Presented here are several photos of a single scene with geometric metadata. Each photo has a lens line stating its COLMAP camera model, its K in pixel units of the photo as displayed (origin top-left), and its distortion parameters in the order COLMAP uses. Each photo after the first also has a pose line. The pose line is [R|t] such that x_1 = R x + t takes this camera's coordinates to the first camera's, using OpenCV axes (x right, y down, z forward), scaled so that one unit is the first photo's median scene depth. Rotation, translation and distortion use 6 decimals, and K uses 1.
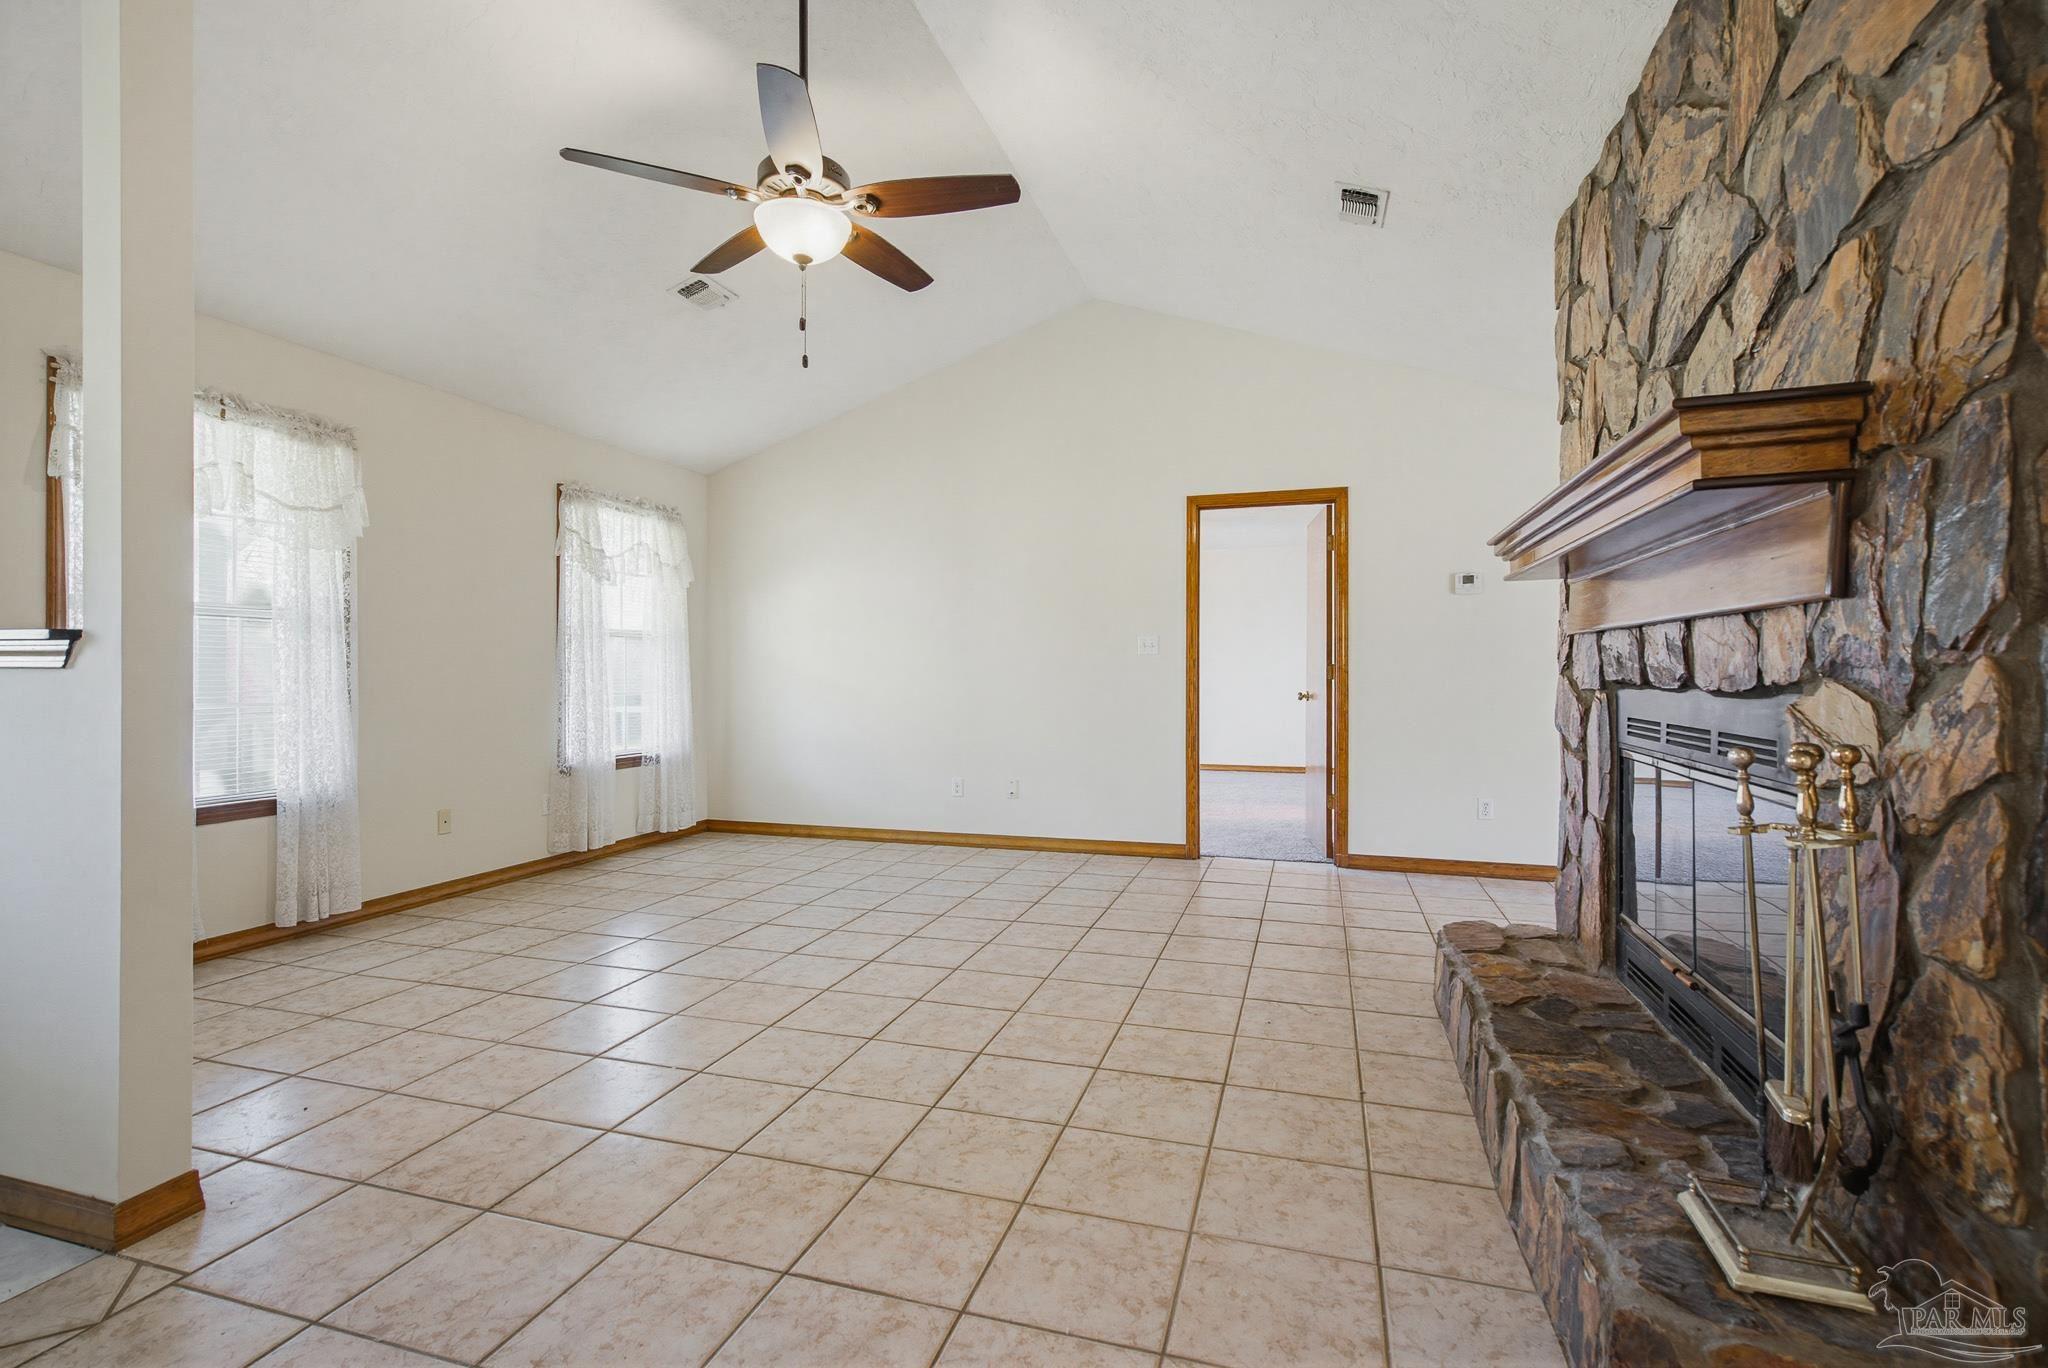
lens RADIAL K [[935.1, 0, 1029.7], [0, 935.1, 671.9], [0, 0, 1]] dist [0.002107, 0.000694]
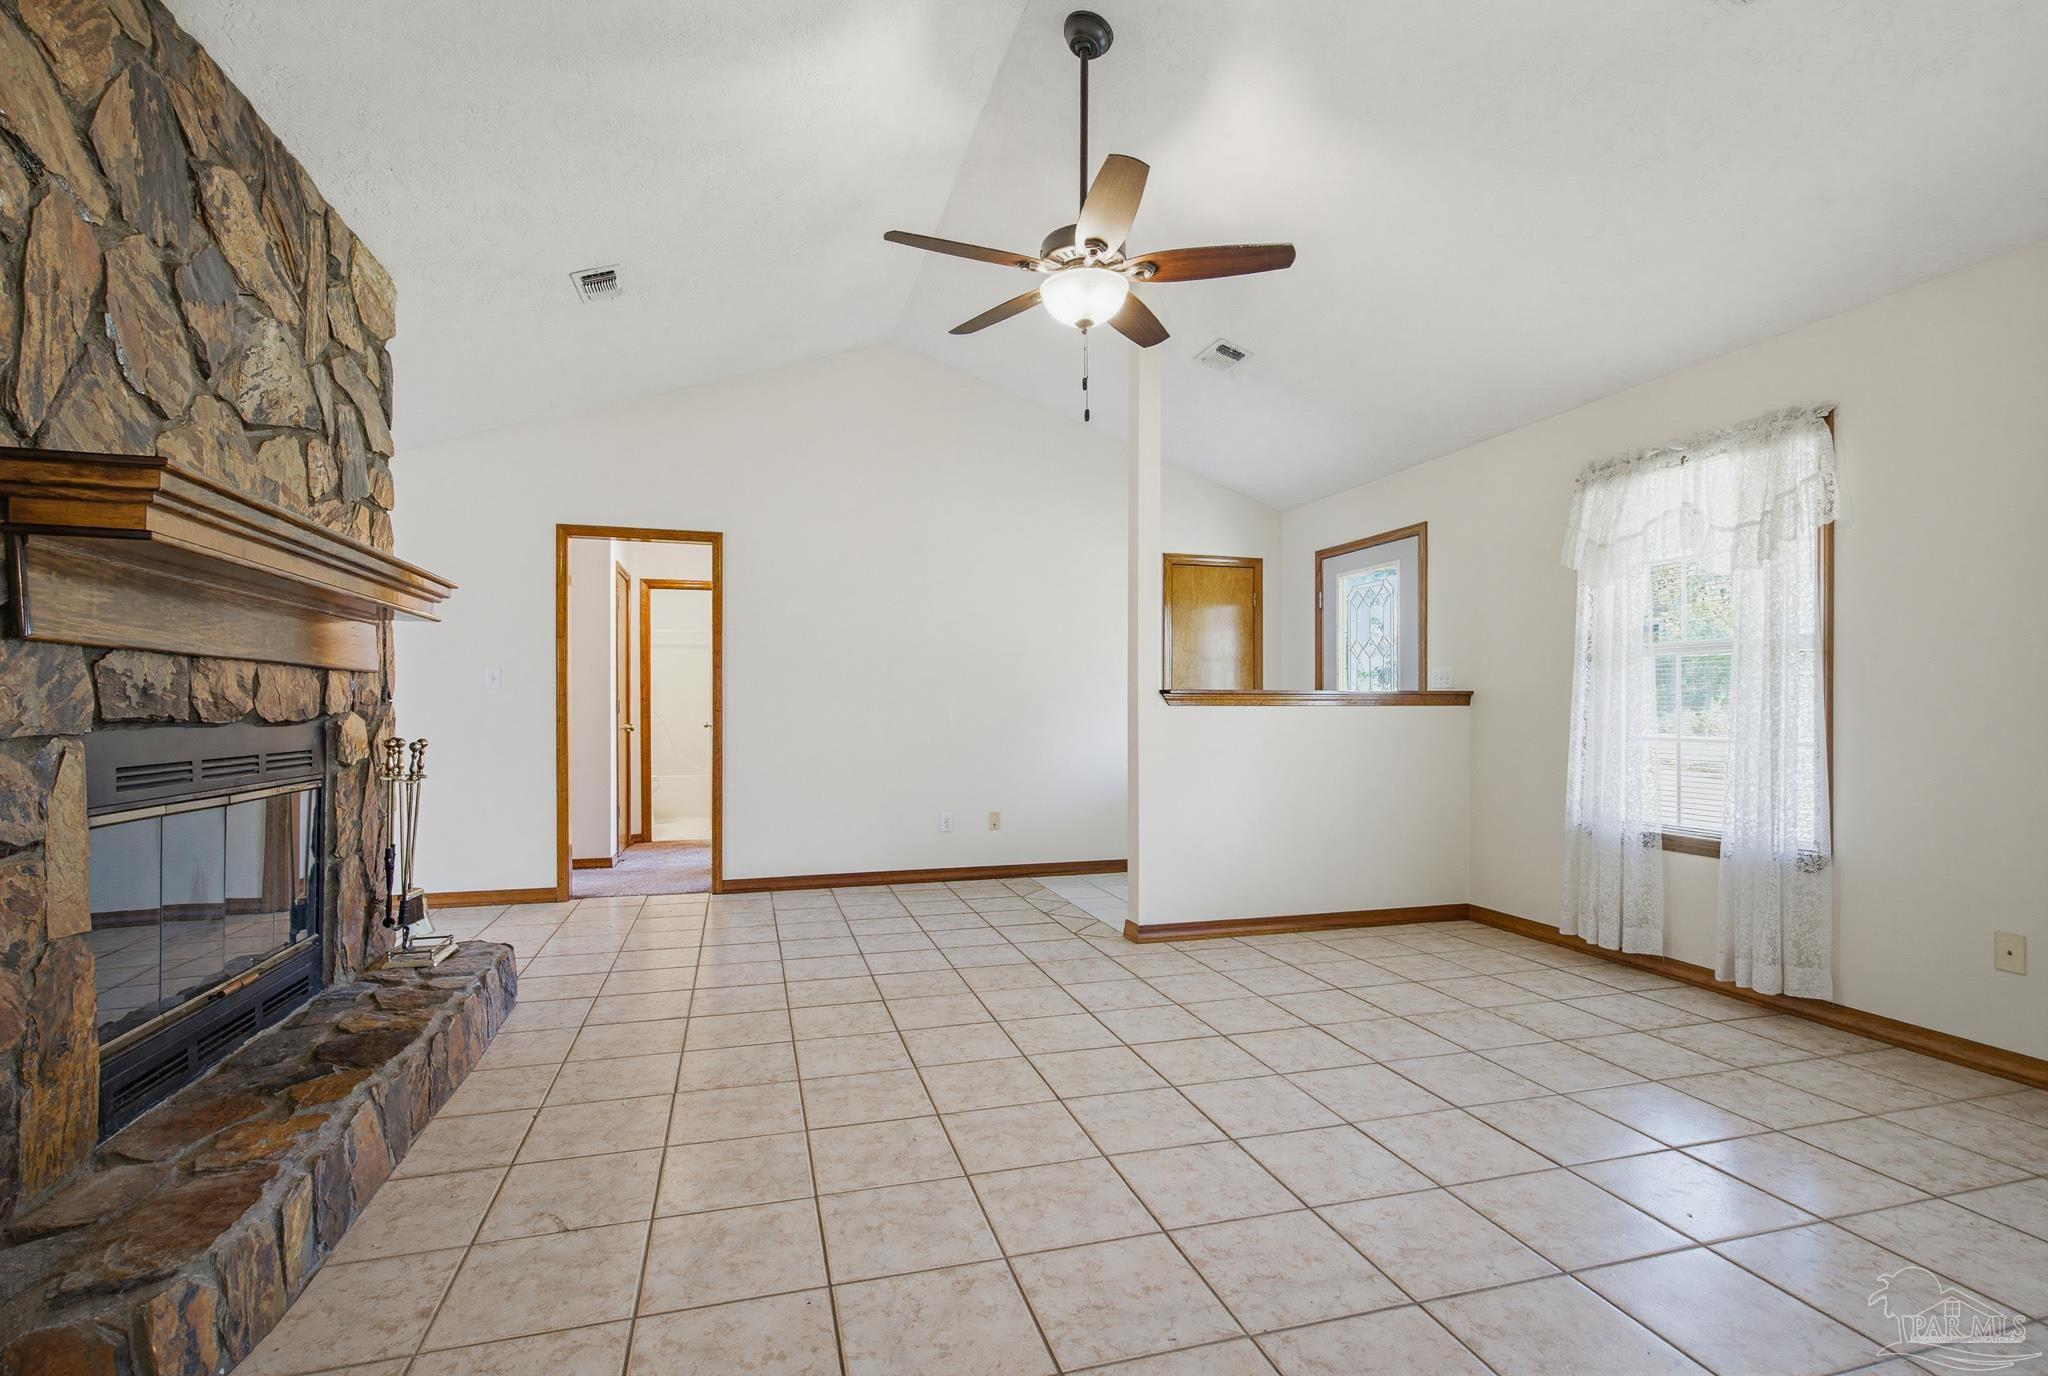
lens RADIAL K [[938.9, 0, 1021.7], [0, 938.9, 714.5], [0, 0, 1]] dist [0.000324, -0.000019]
pose [[-0.834392, 0.003501, -0.551161, 0.444732], [0.000665, 0.999985, 0.005345, 0.002653], [0.551171, 0.004093, -0.834382, 2.009567]]
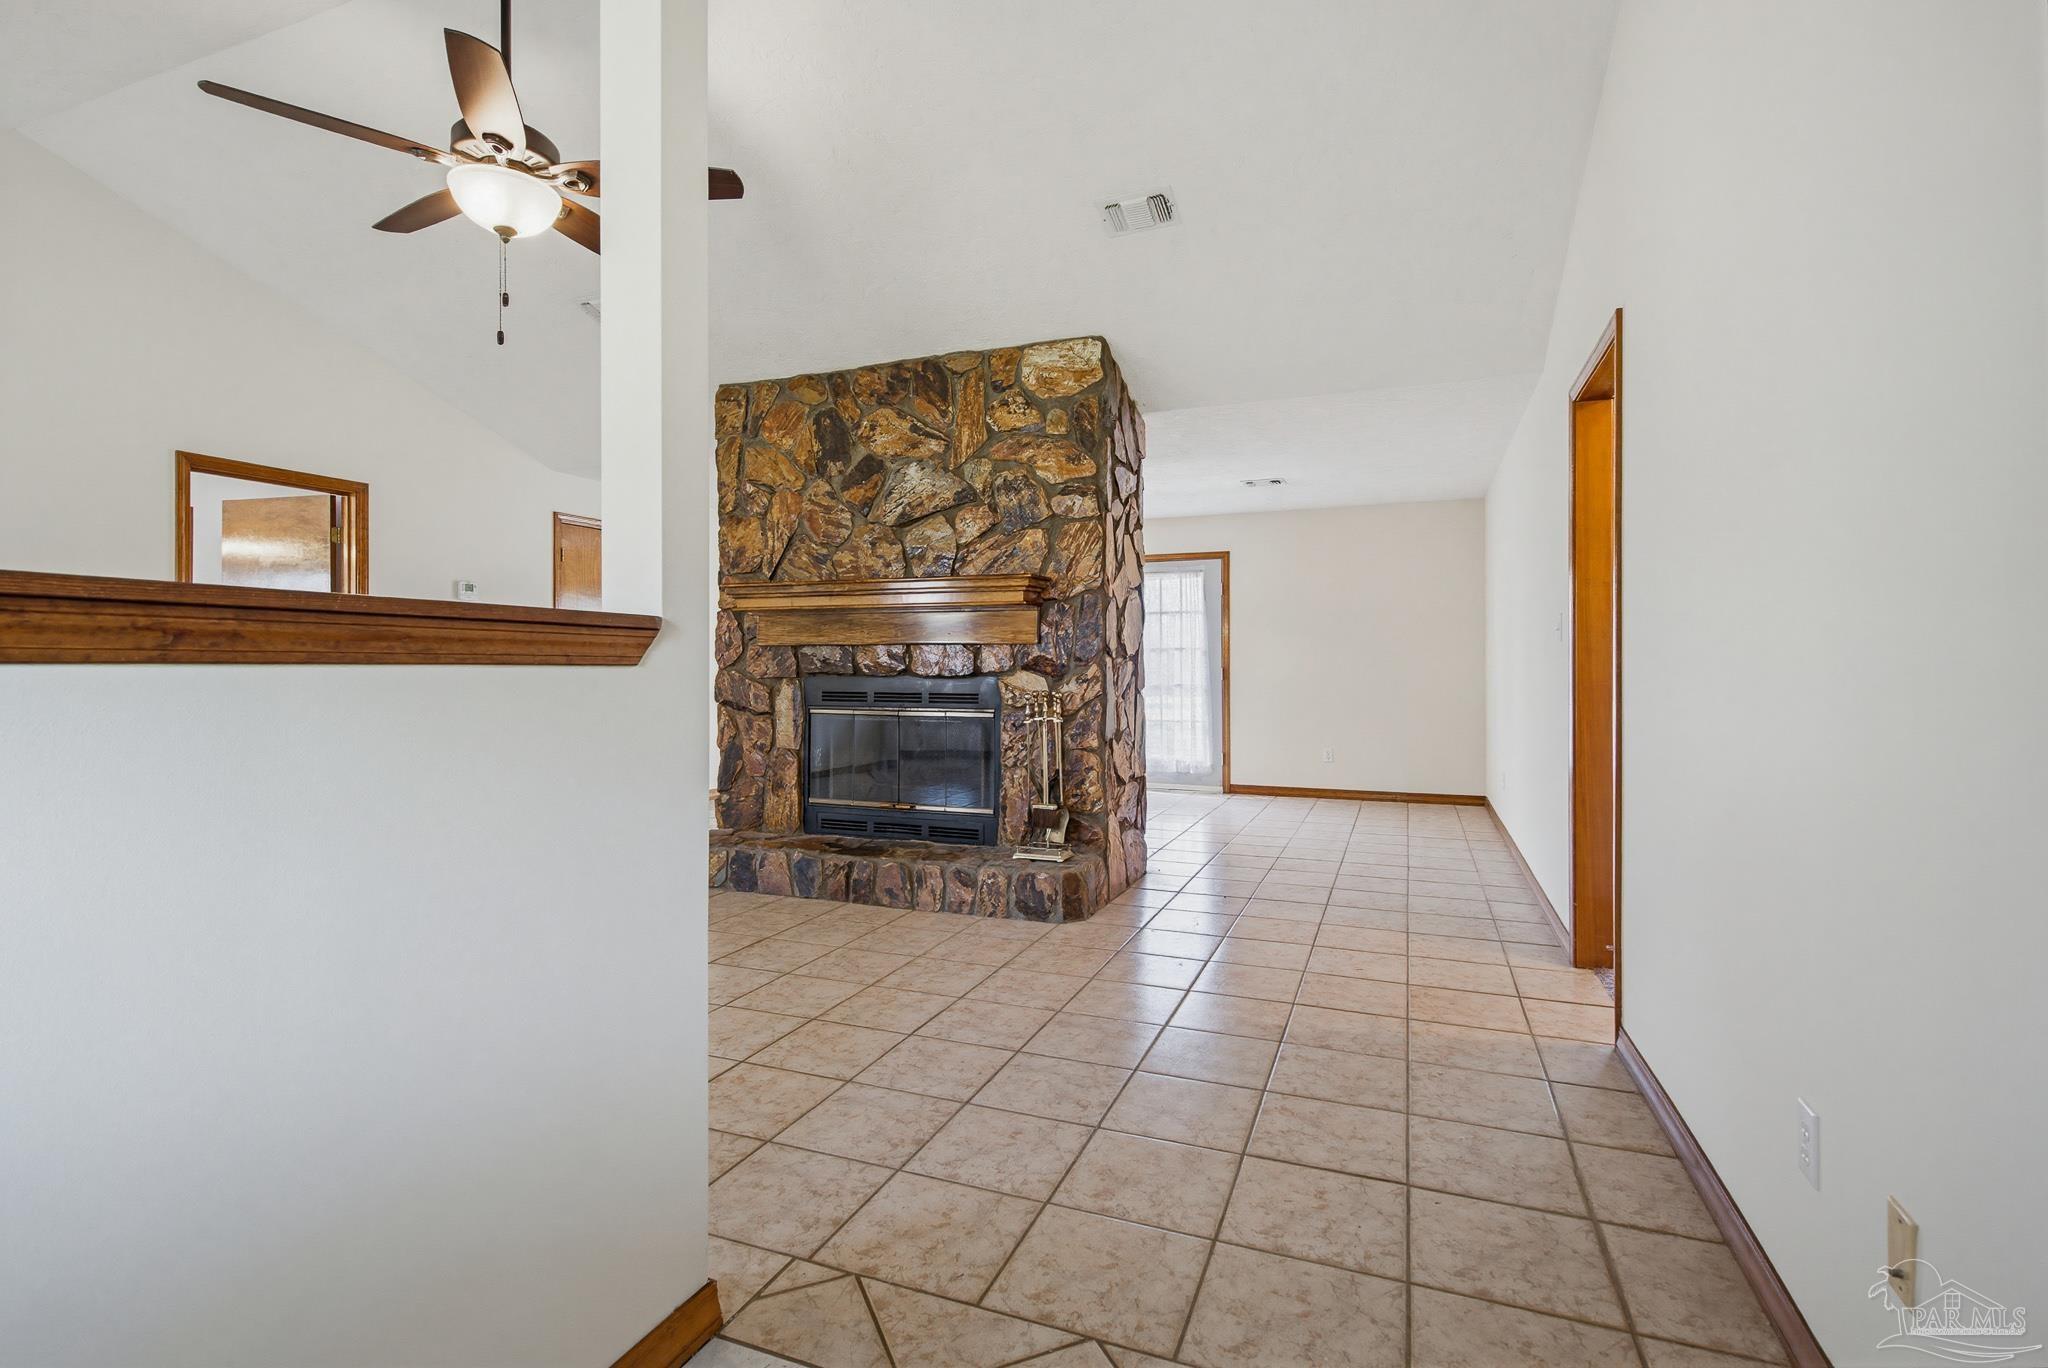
lens RADIAL K [[959.9, 0, 1024.0], [0, 959.9, 663.7], [0, 0, 1]] dist [-0.000298, -0.000052]
pose [[0.078929, 0.003326, 0.996875, -1.257104], [0.000553, 0.999994, -0.003380, -0.001236], [-0.996880, 0.000818, 0.078927, 0.436982]]
